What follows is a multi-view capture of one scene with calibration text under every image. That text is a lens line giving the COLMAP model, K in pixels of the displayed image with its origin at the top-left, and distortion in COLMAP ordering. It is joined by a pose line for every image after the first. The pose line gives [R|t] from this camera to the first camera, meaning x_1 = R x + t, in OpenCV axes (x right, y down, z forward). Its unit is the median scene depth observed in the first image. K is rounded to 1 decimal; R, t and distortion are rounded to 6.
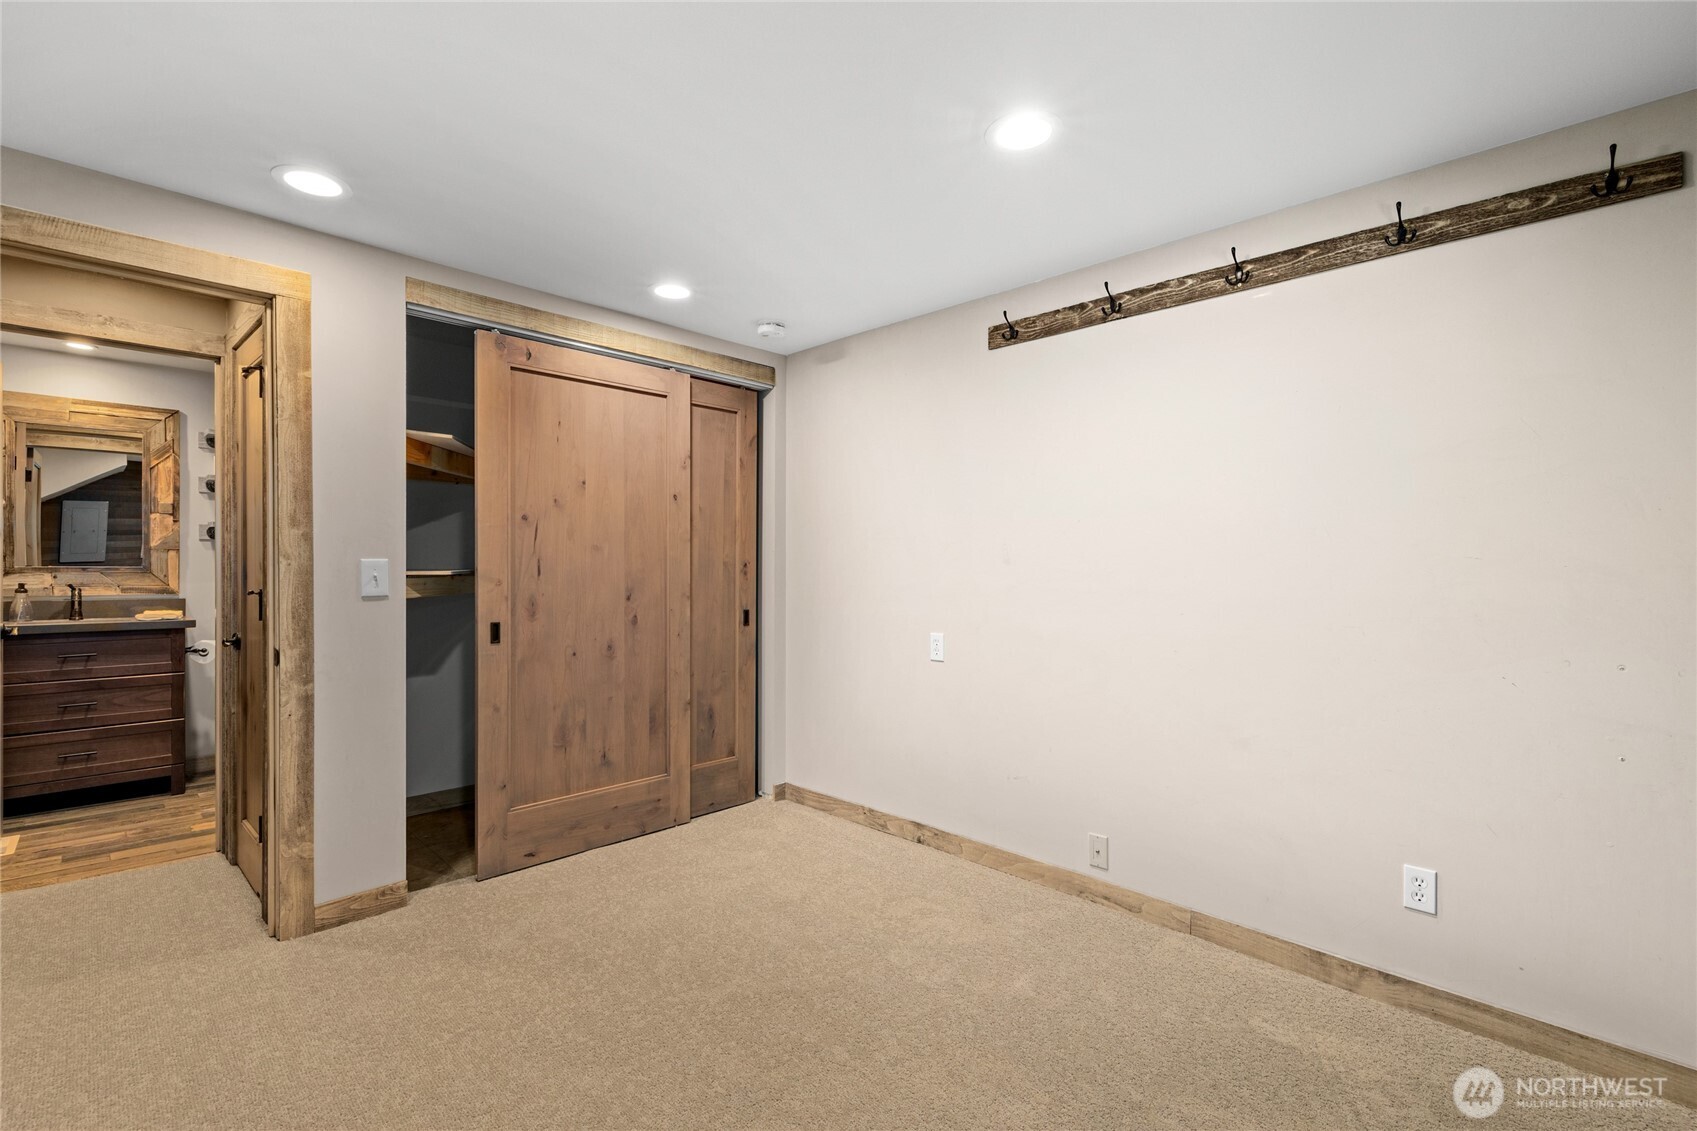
lens RADIAL K [[725.8, 0, 837.7], [0, 725.8, 567.1], [0, 0, 1]] dist [0.003509, 0.000175]
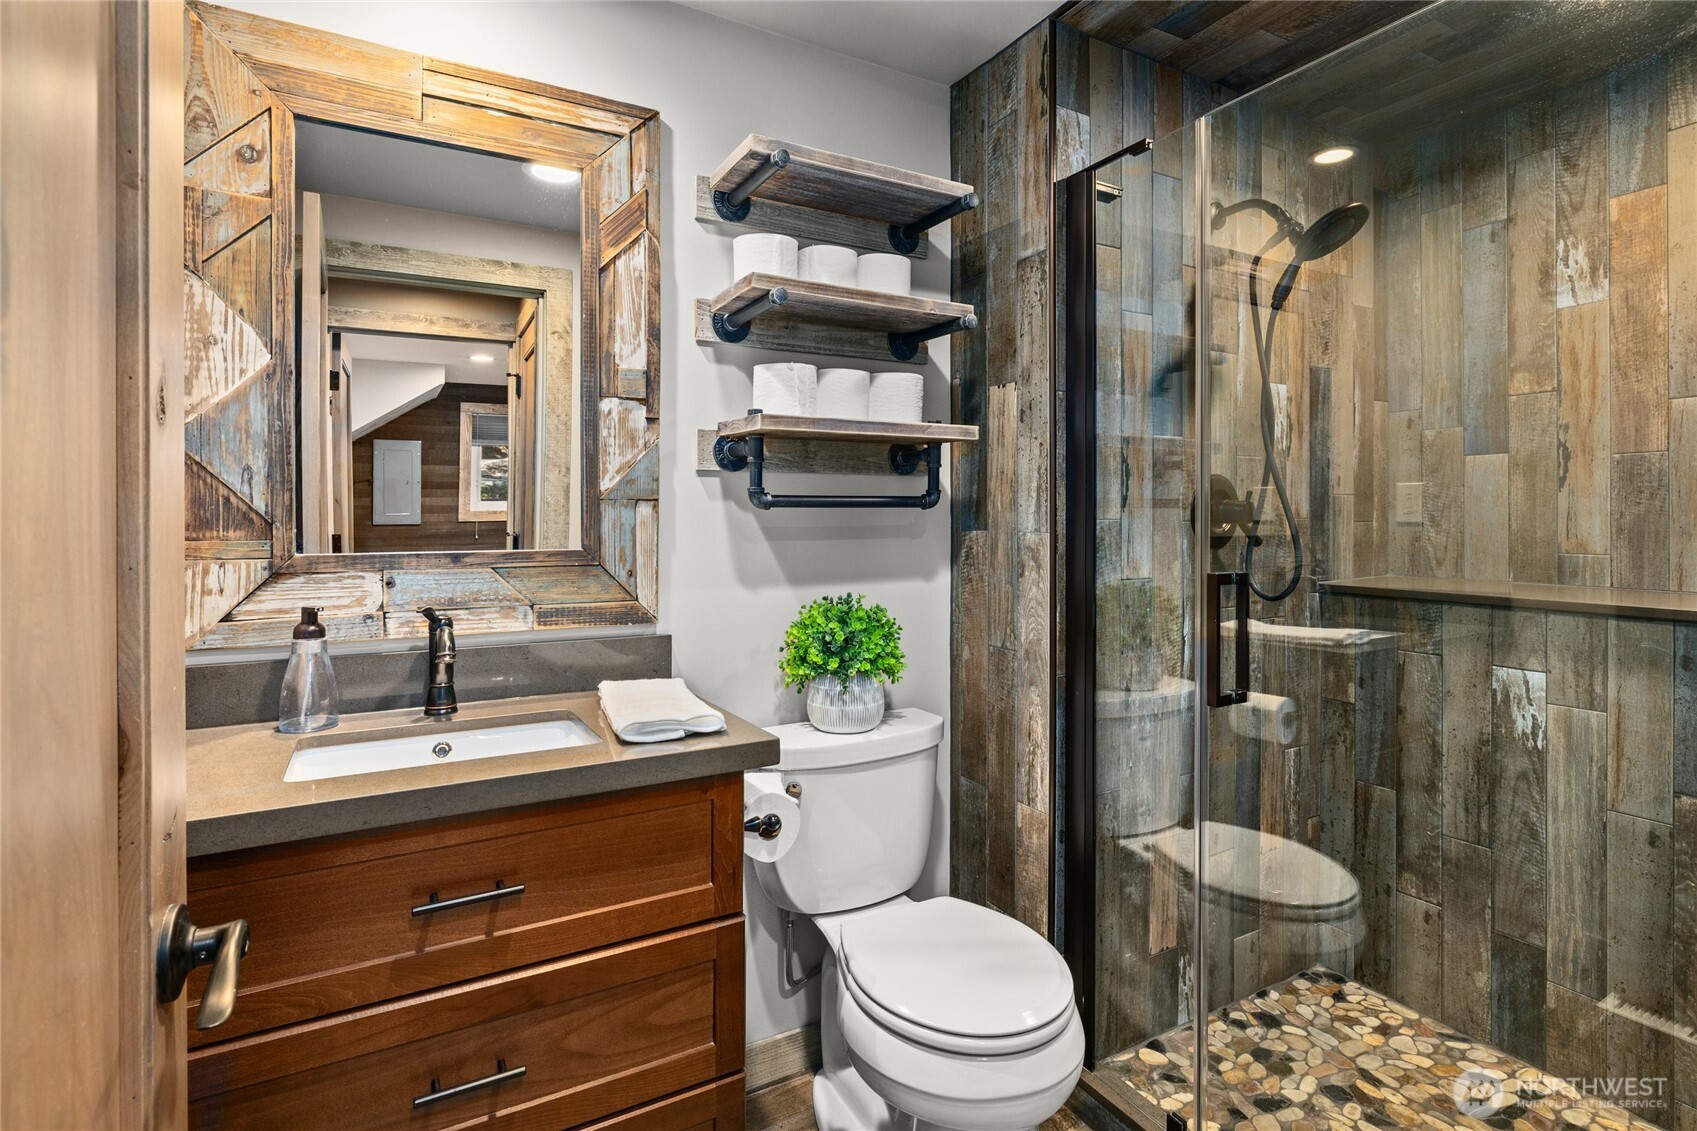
lens RADIAL K [[817.3, 0, 856.8], [0, 817.3, 513.2], [0, 0, 1]] dist [-0.003549, 0.001544]
pose [[0.963207, -0.010879, -0.268542, -0.668419], [0.007973, 0.999897, -0.011909, -0.010987], [0.268644, 0.009330, 0.963194, 0.607268]]
